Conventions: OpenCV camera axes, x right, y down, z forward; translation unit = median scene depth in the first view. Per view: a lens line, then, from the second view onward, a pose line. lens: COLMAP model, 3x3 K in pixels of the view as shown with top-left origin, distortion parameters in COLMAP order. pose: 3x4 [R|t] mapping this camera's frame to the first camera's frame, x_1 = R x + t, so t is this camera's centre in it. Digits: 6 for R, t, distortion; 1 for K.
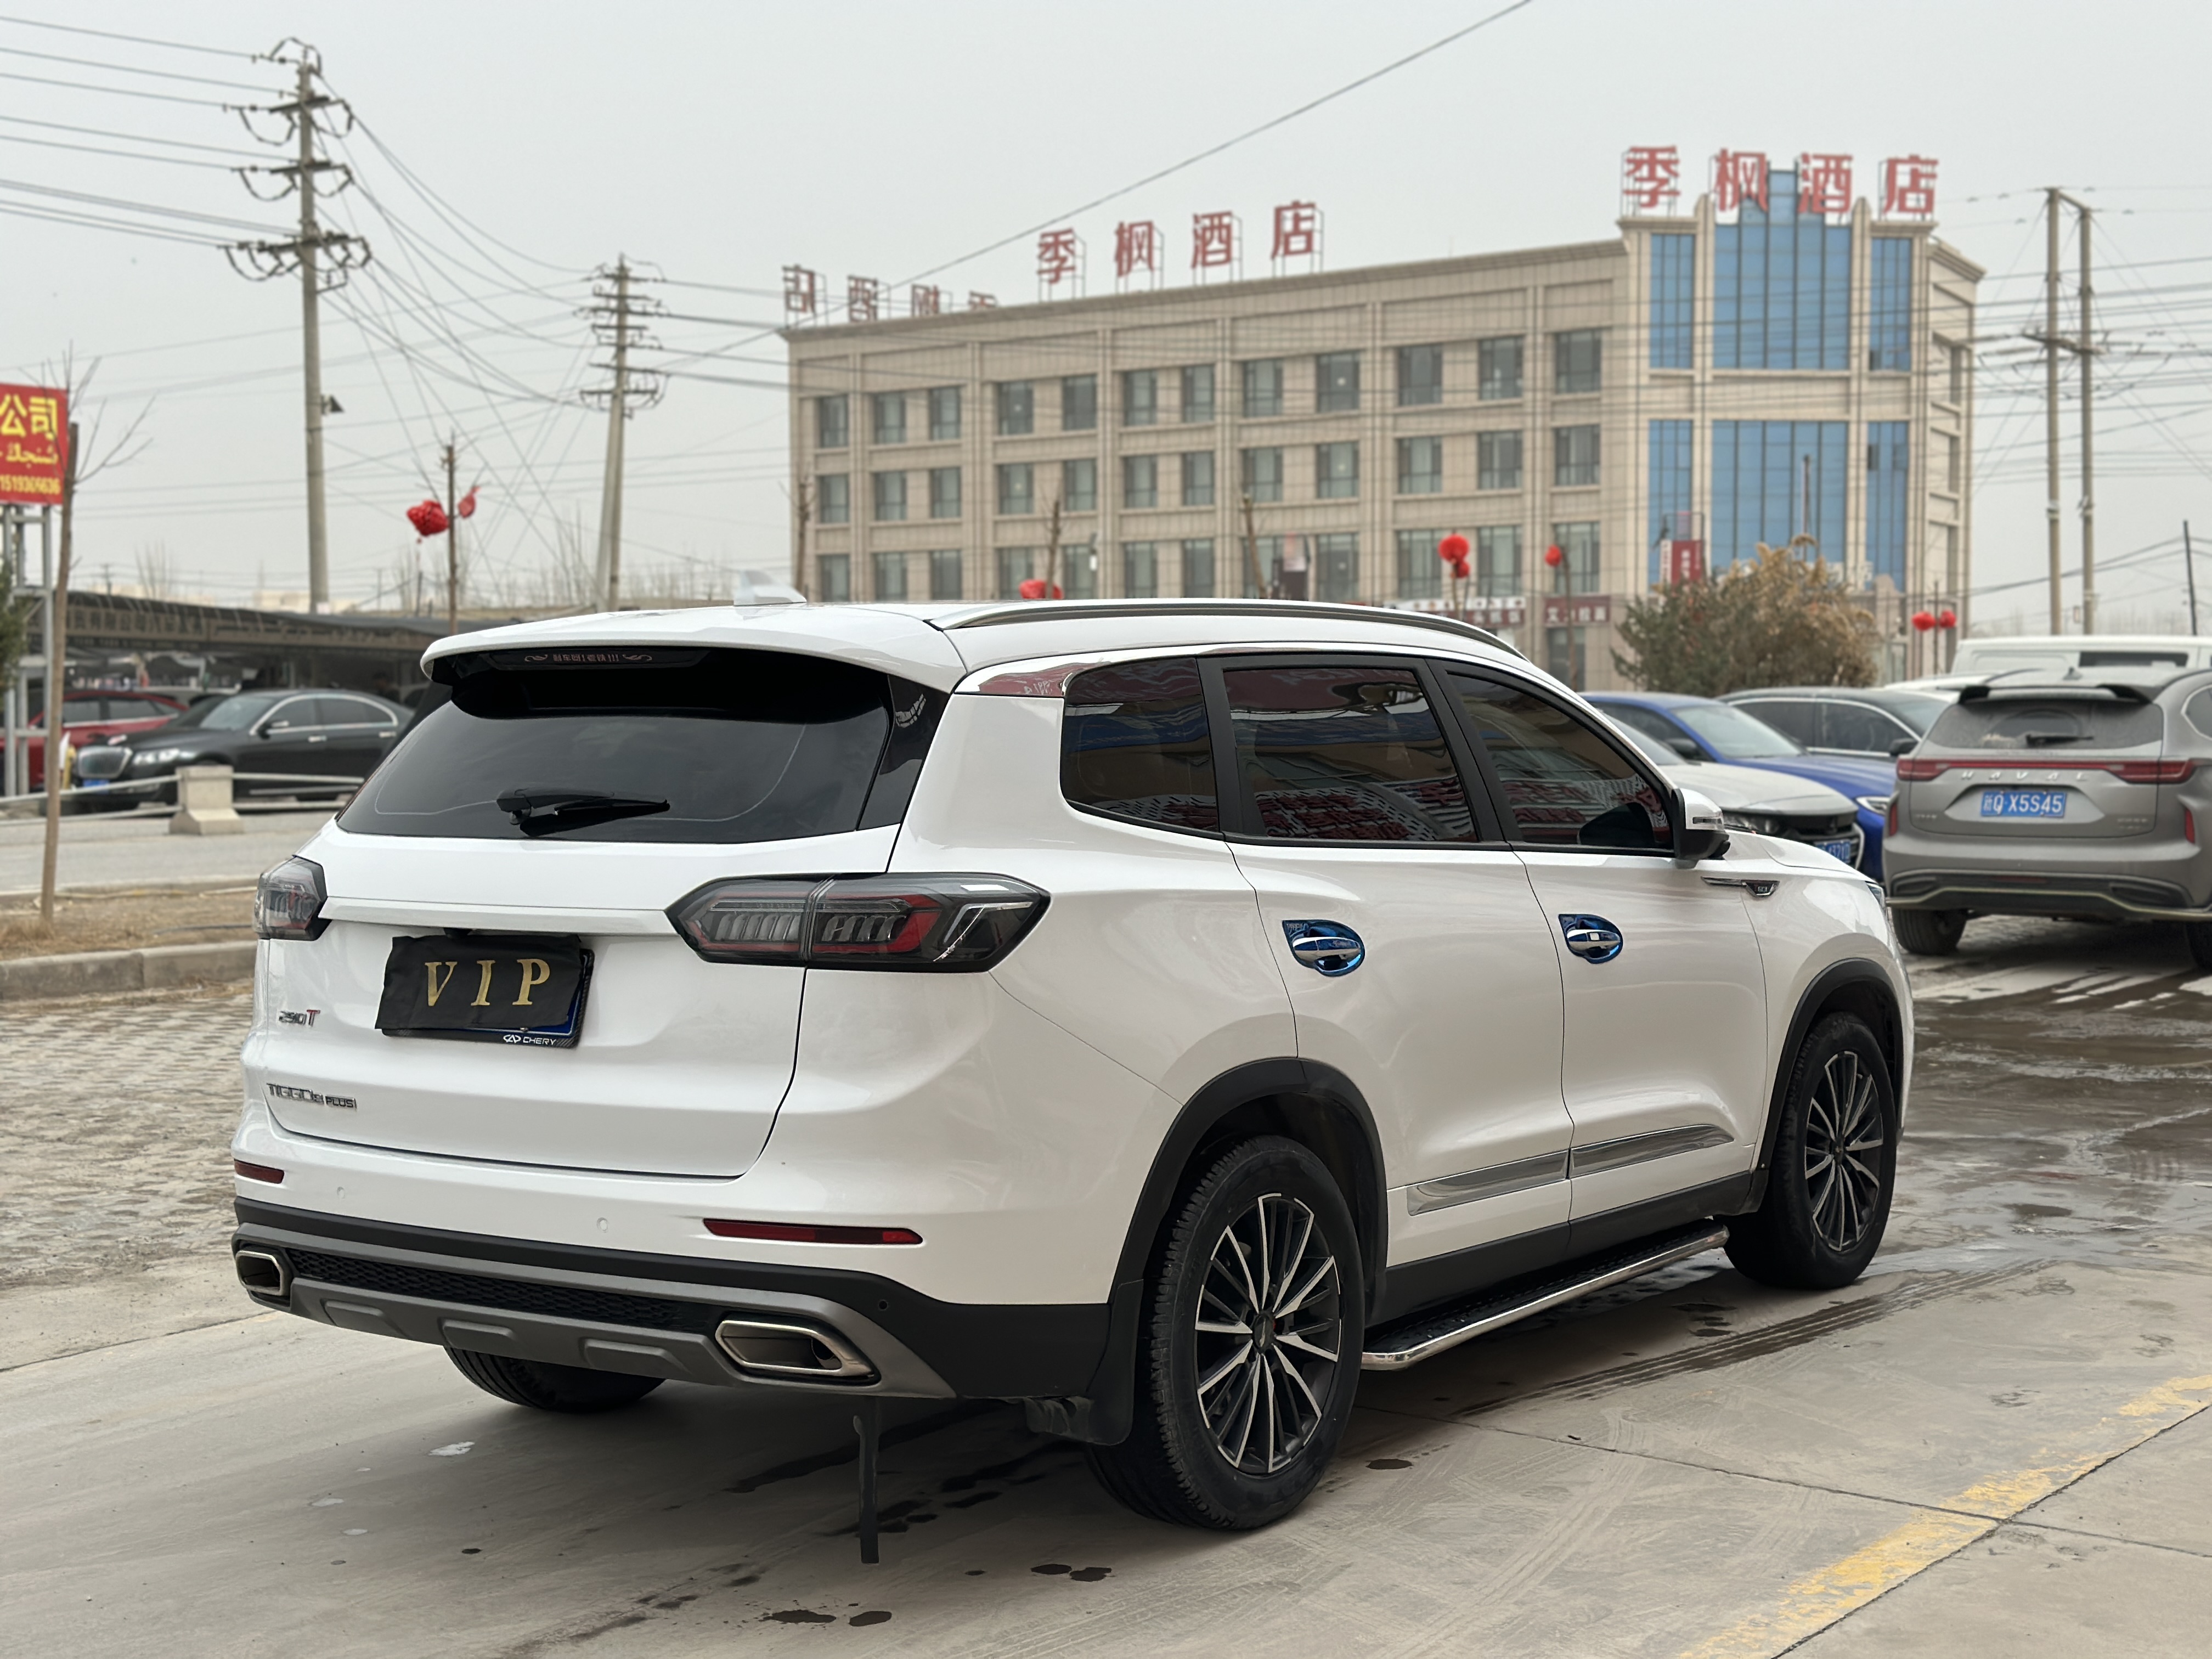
lens RADIAL K [[3020.1, 0, 1134.6], [0, 3020.1, 834.9], [0, 0, 1]] dist [0.205162, -0.394011]
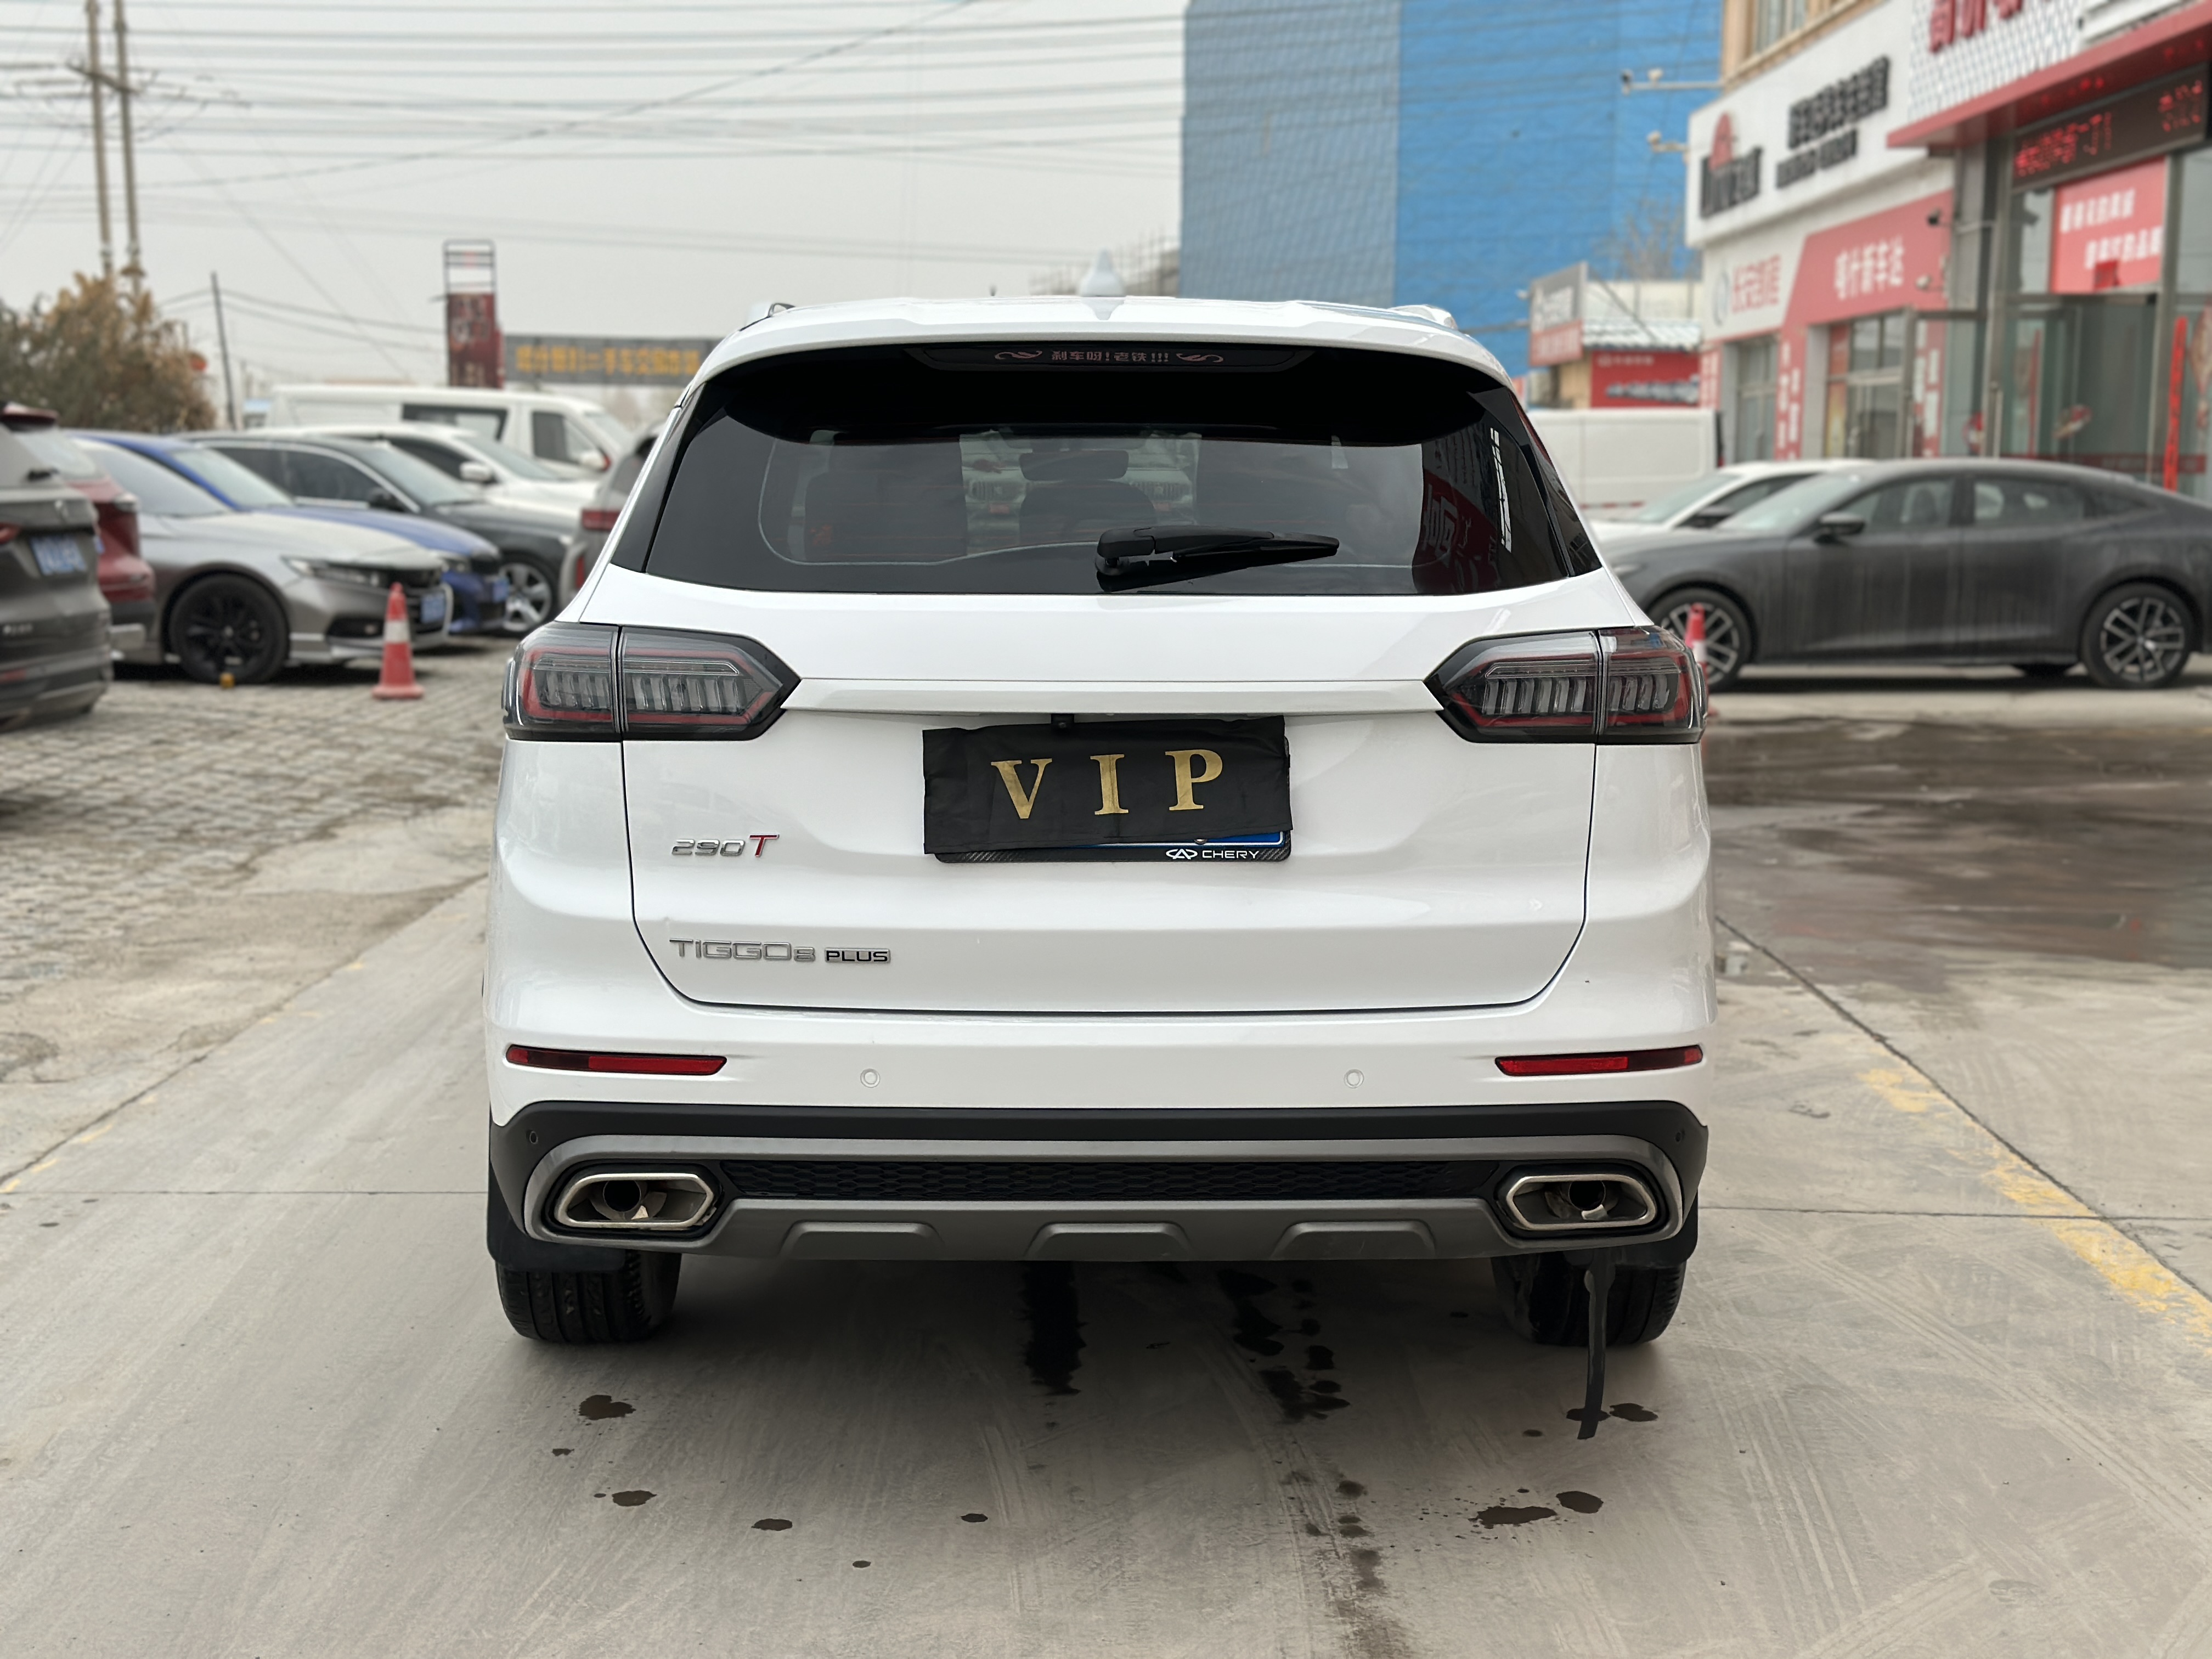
lens RADIAL K [[3020.1, 0, 1134.6], [0, 3020.1, 834.9], [0, 0, 1]] dist [0.205162, -0.394011]
pose [[0.808402, -0.061324, 0.585428, -0.617144], [0.014587, 0.996340, 0.084226, -0.002414], [-0.588450, -0.059548, 0.806337, 0.363526]]
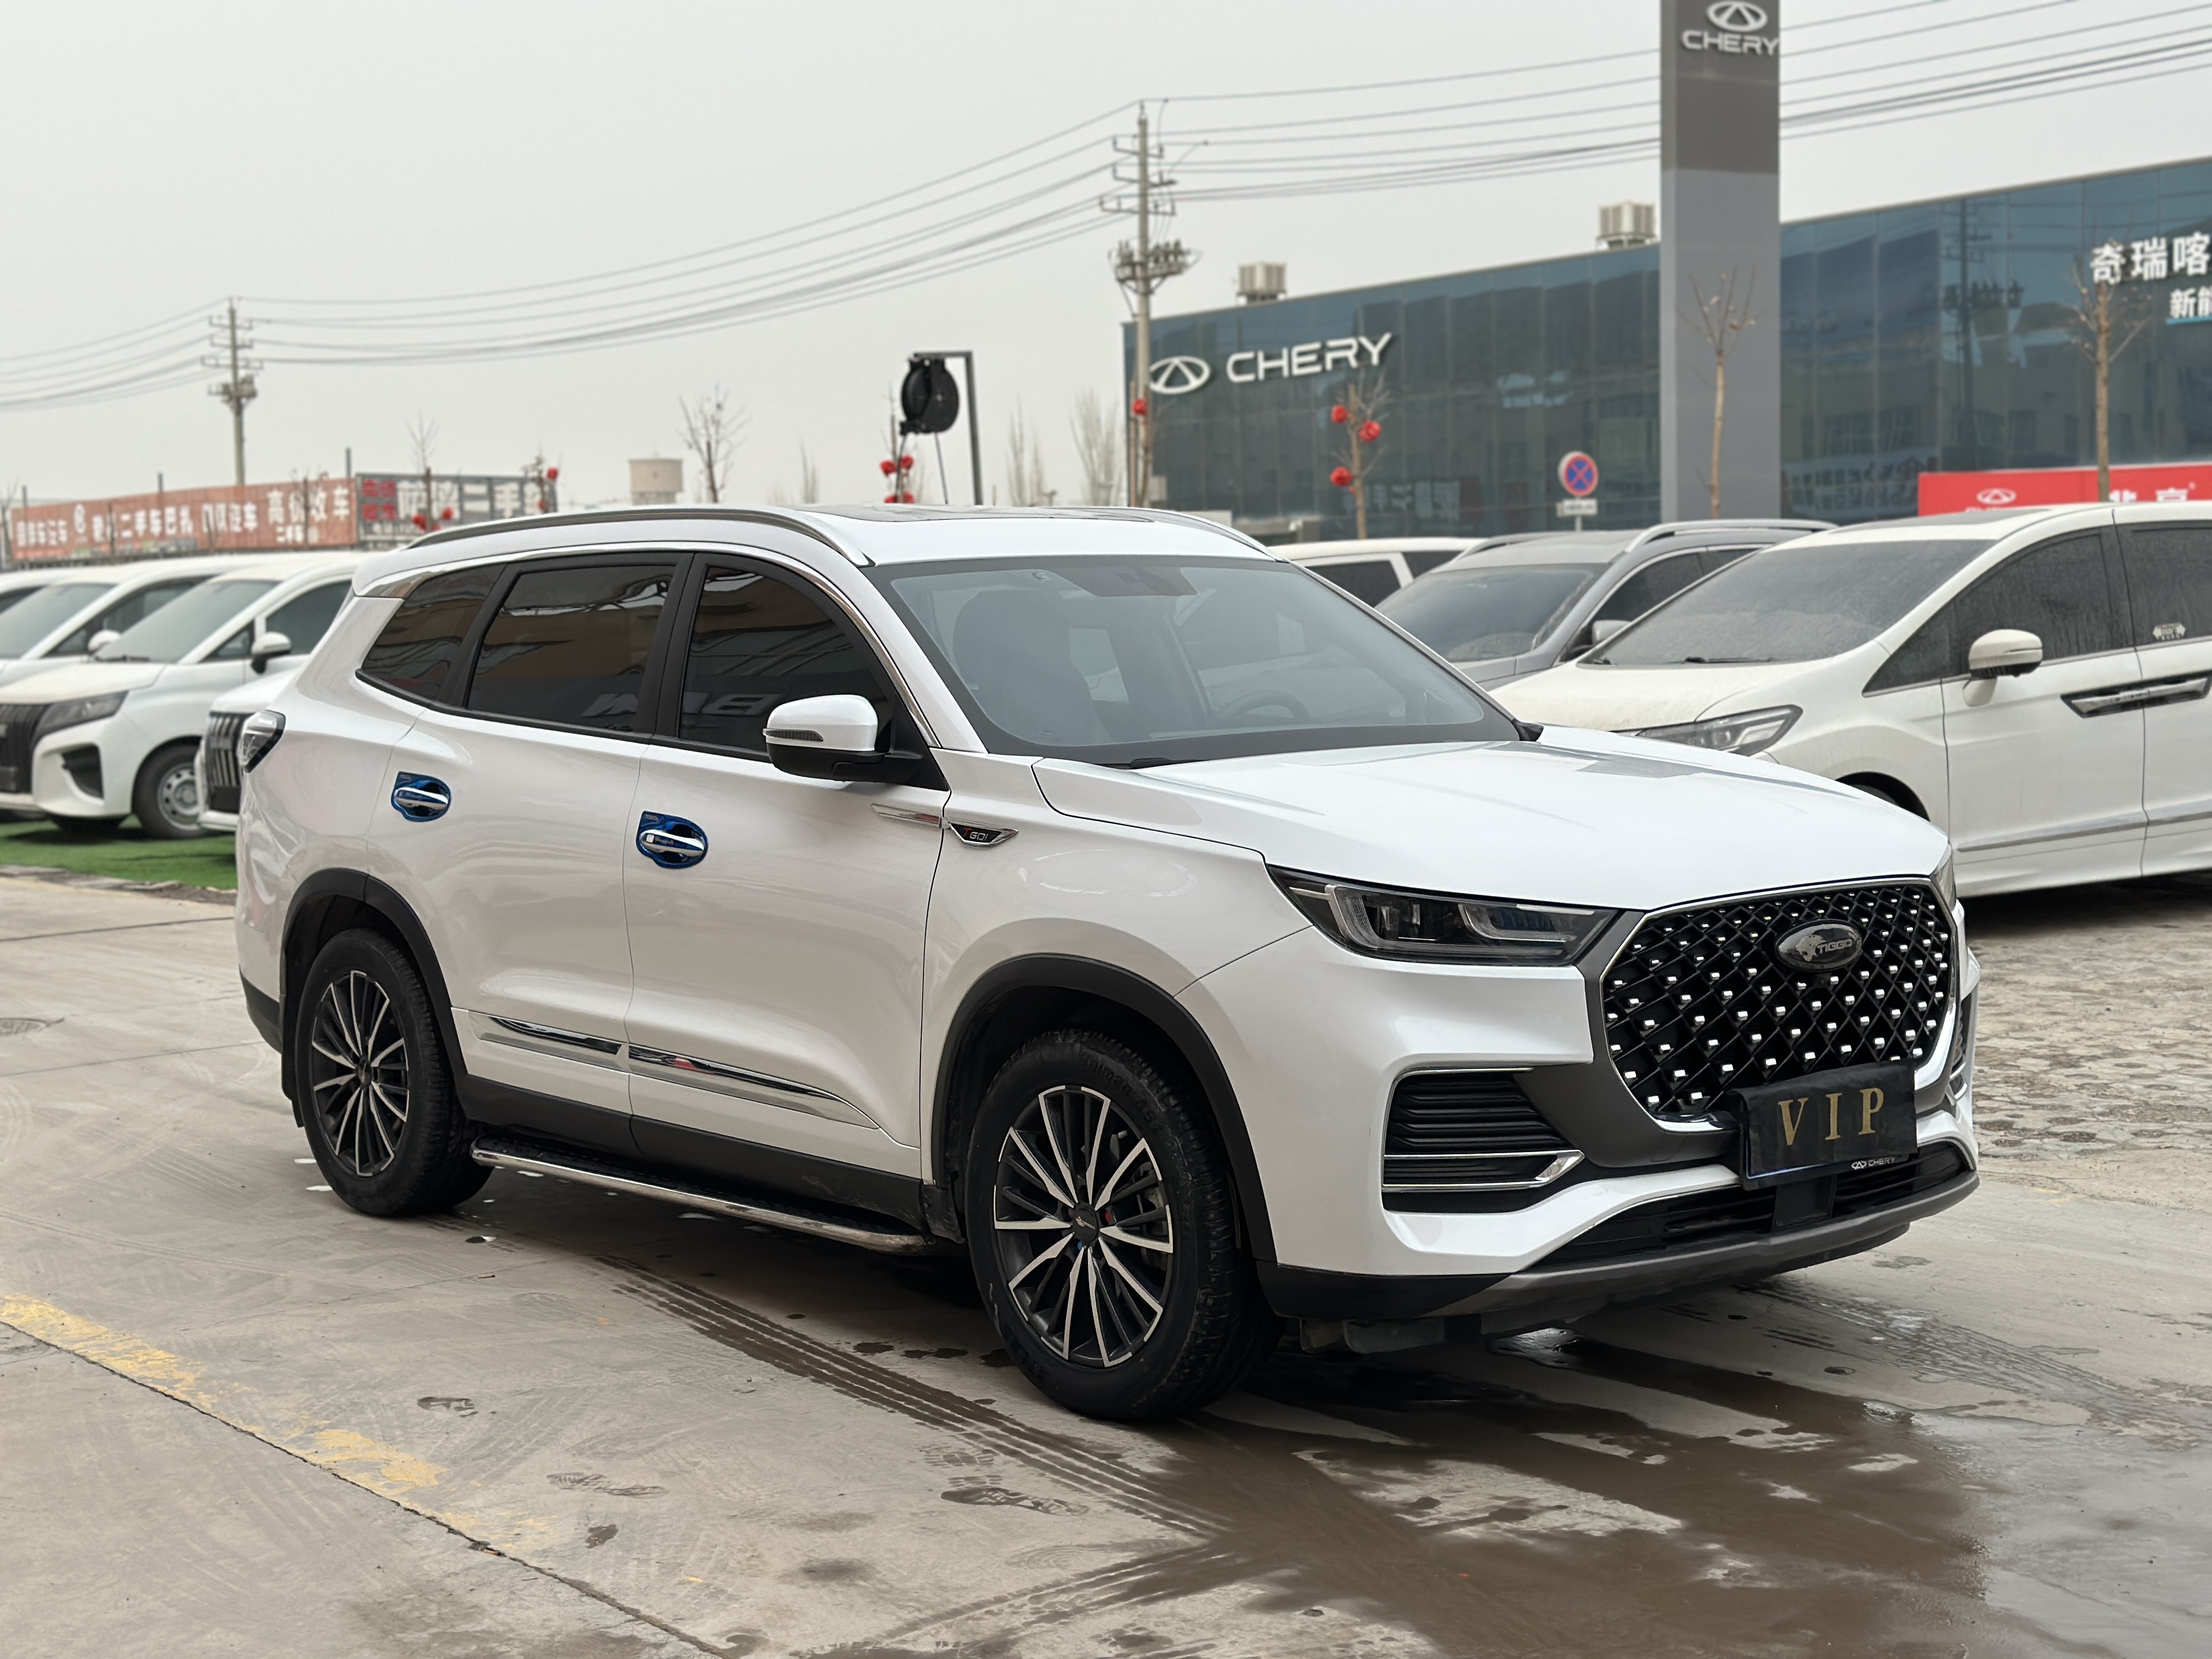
lens RADIAL K [[3020.1, 0, 1134.6], [0, 3020.1, 834.9], [0, 0, 1]] dist [0.205162, -0.394011]
pose [[-0.253895, 0.088812, -0.963146, 1.292370], [0.000387, 0.995785, 0.091720, -0.070243], [0.967232, 0.022915, -0.252859, 1.711054]]
